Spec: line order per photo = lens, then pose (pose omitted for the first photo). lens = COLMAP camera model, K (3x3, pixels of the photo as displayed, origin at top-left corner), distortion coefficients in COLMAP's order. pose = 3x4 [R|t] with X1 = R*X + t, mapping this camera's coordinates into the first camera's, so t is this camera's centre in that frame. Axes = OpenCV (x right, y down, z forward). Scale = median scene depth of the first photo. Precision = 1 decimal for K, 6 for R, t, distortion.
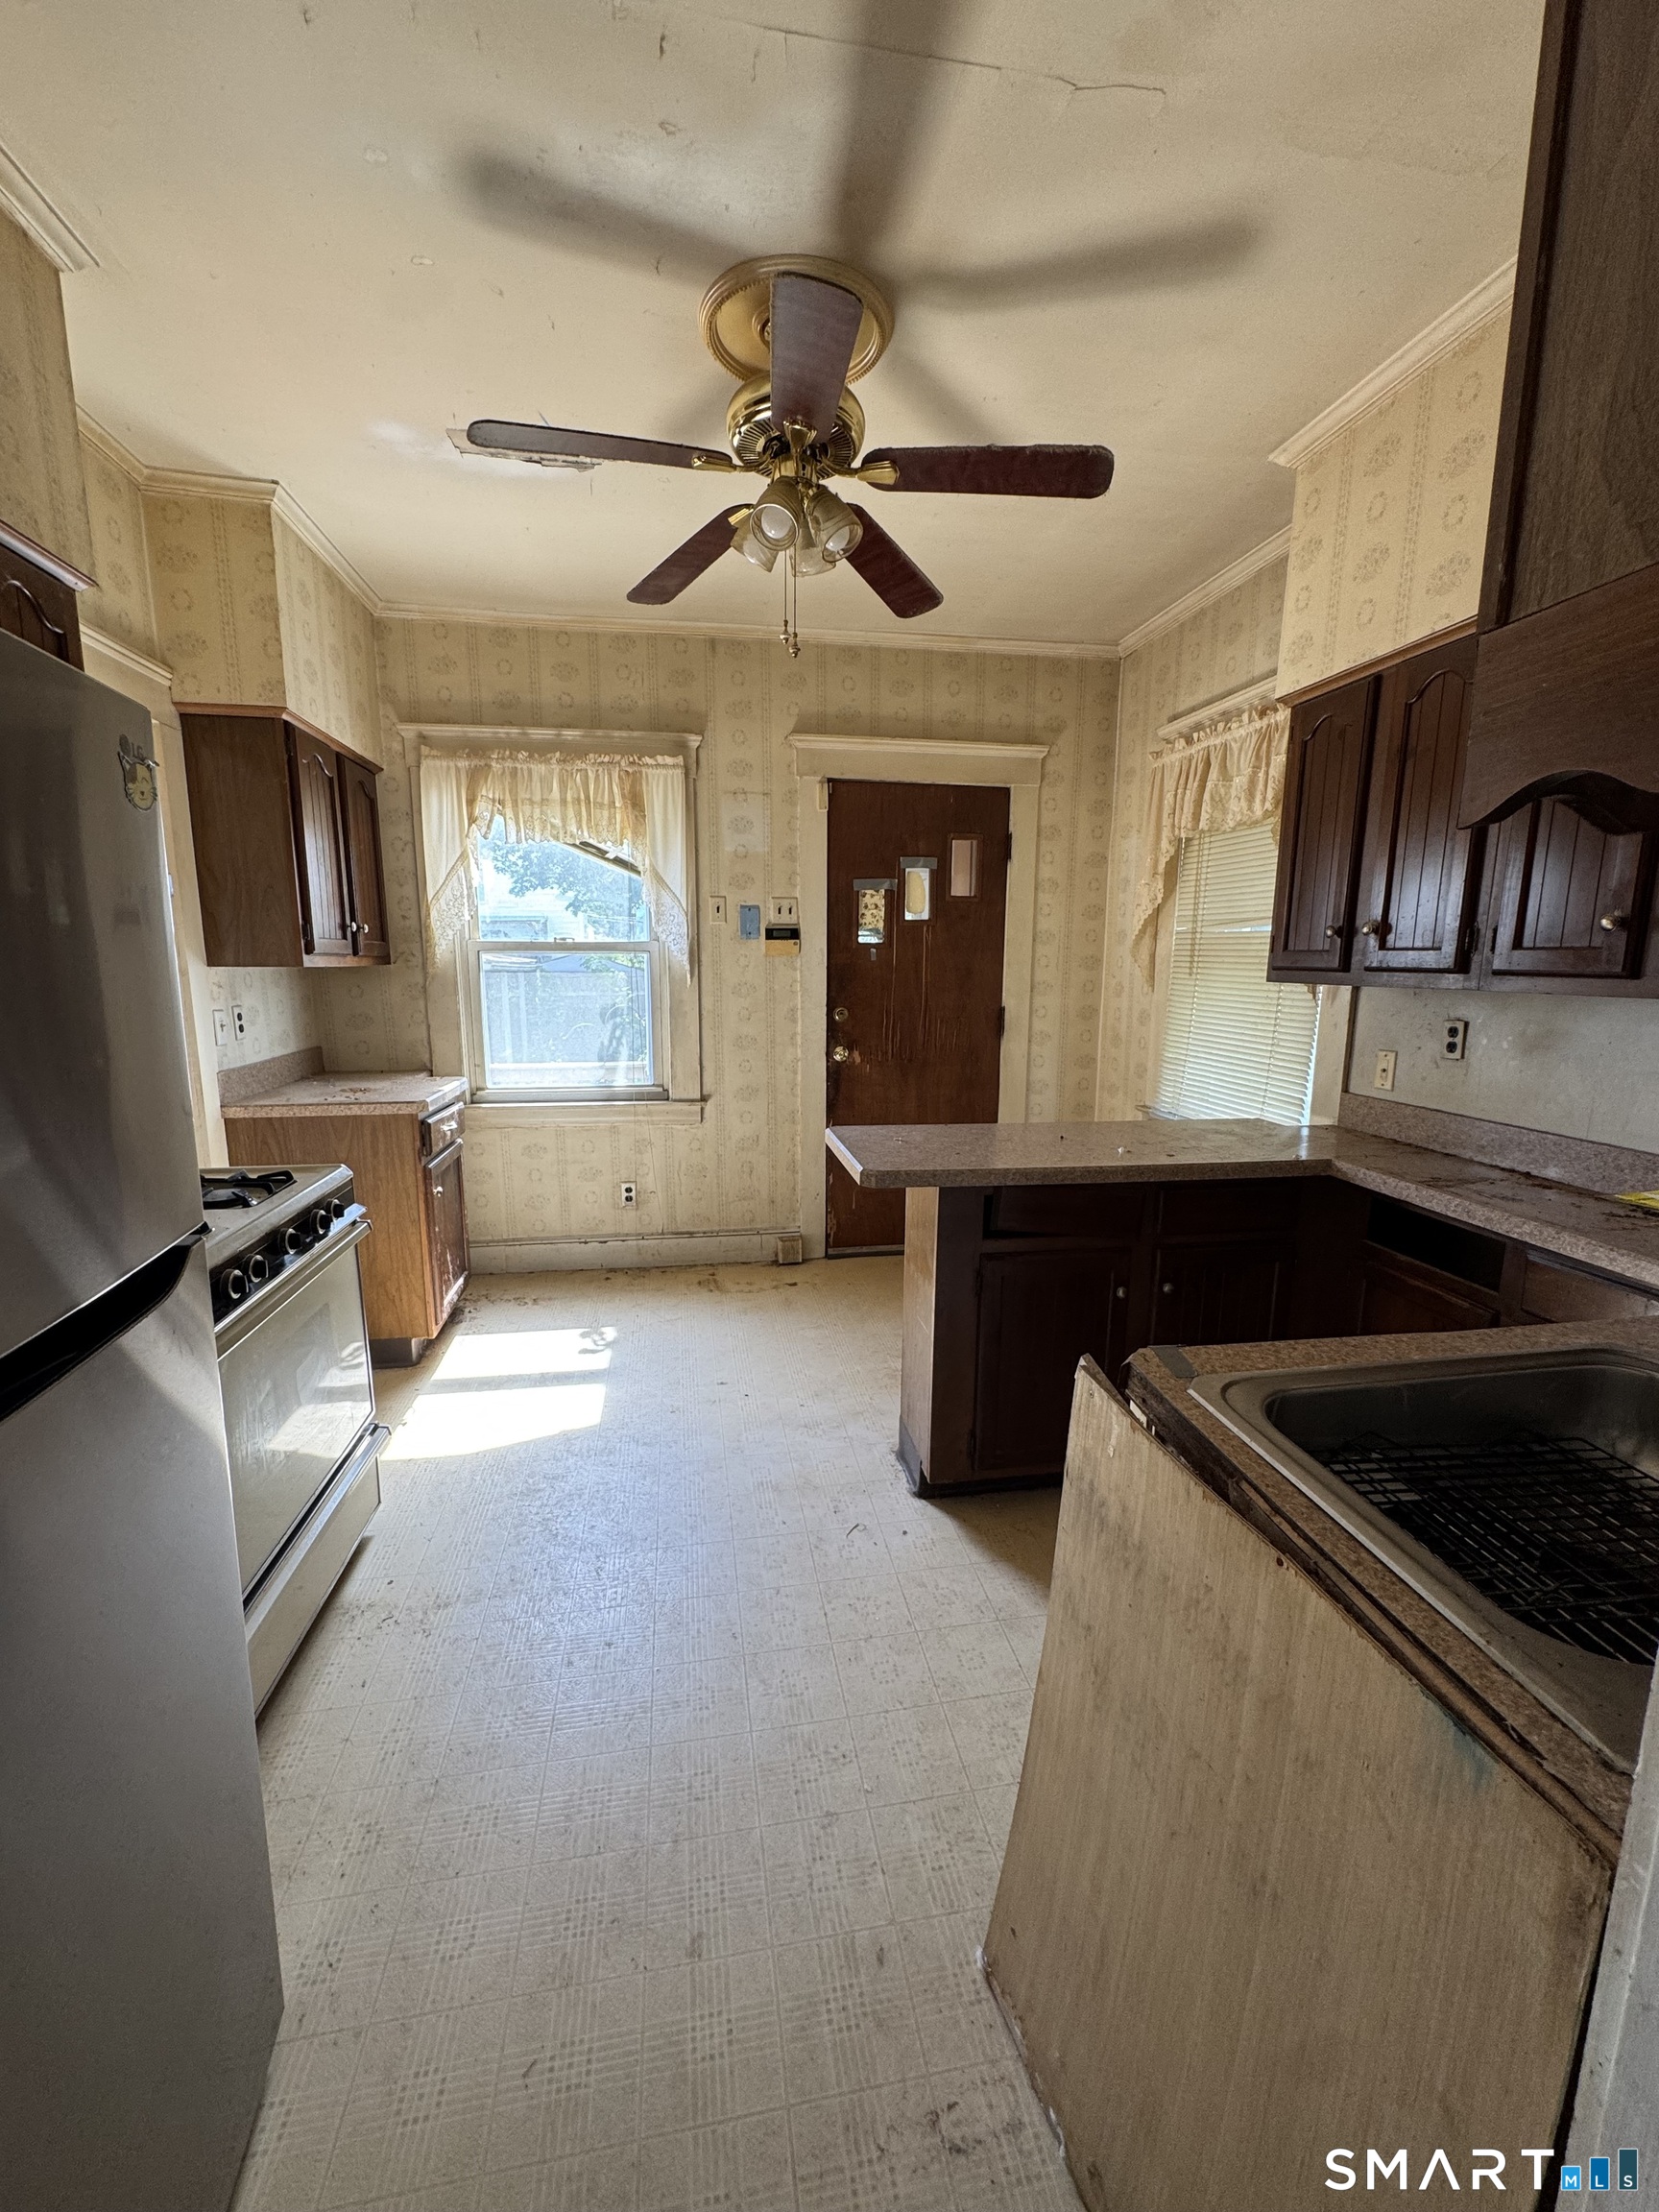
lens RADIAL K [[884.1, 0, 830.1], [0, 884.1, 1108.2], [0, 0, 1]] dist [0.000556, 0.000294]
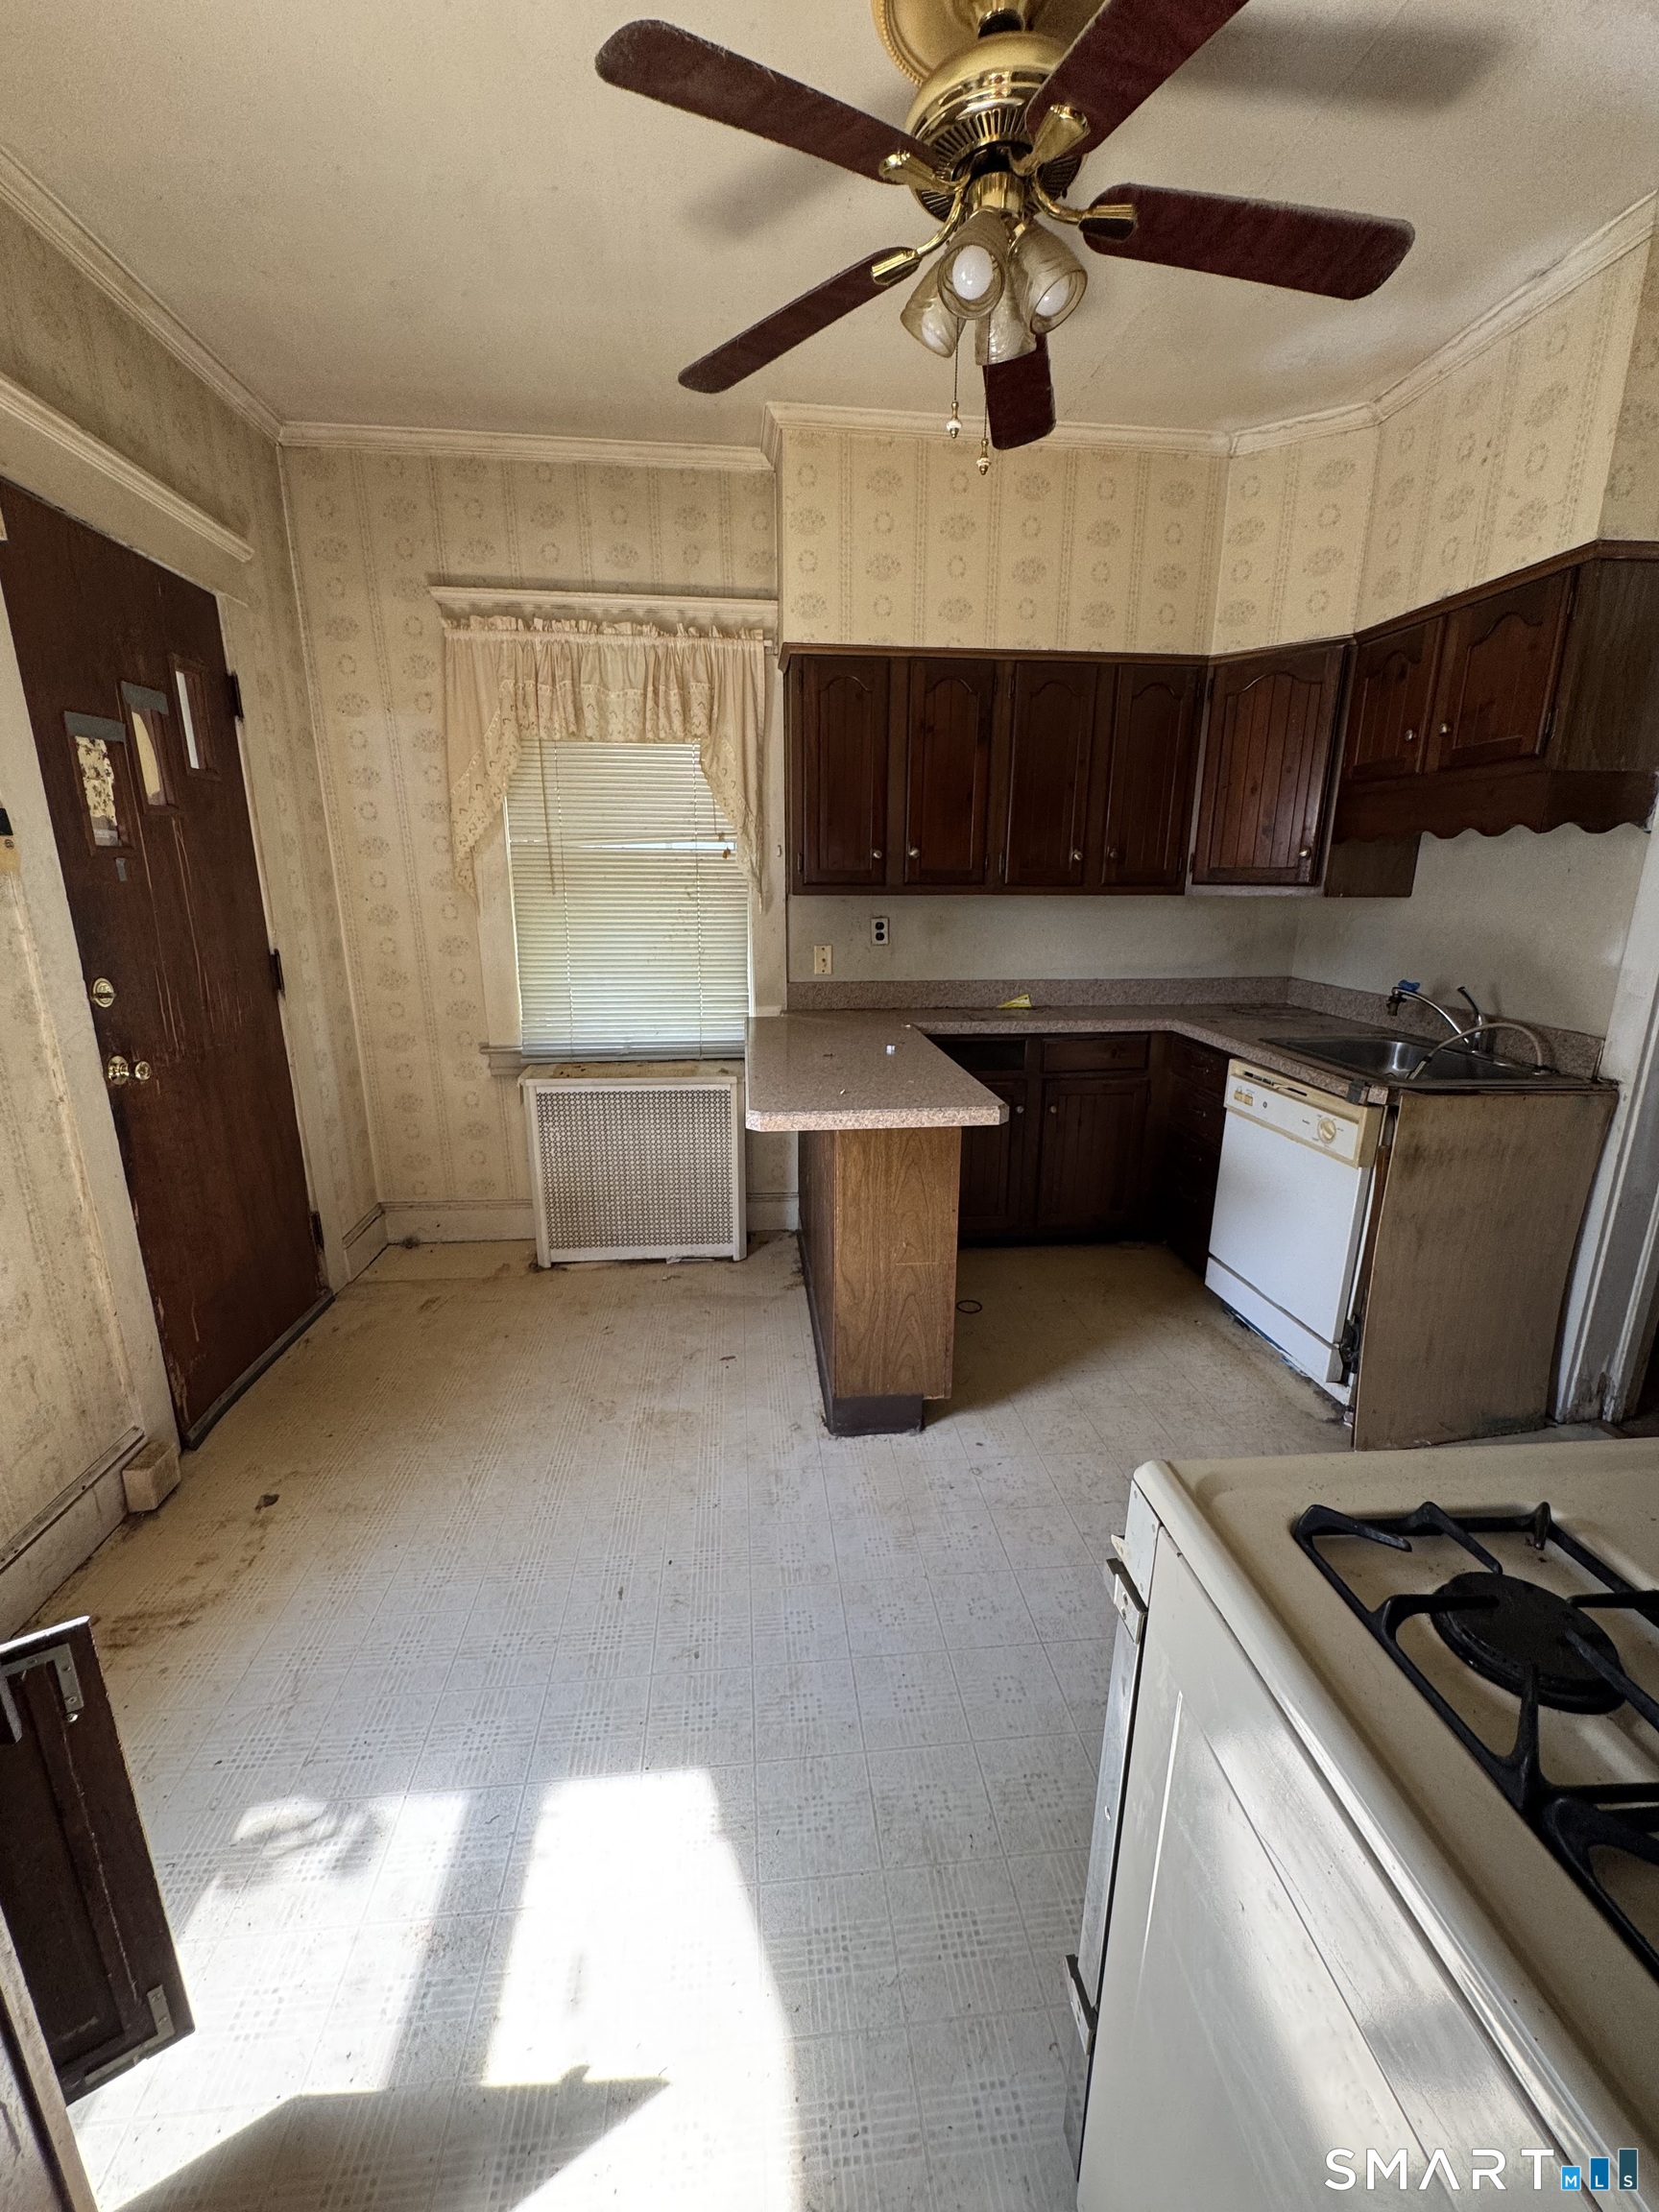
lens RADIAL K [[884.1, 0, 828.4], [0, 884.1, 1108.6], [0, 0, 1]] dist [0.000556, 0.000294]
pose [[0.073385, -0.258352, 0.963260, -0.573965], [0.167327, 0.955362, 0.243486, -0.121801], [-0.983166, 0.143311, 0.113339, 0.698427]]
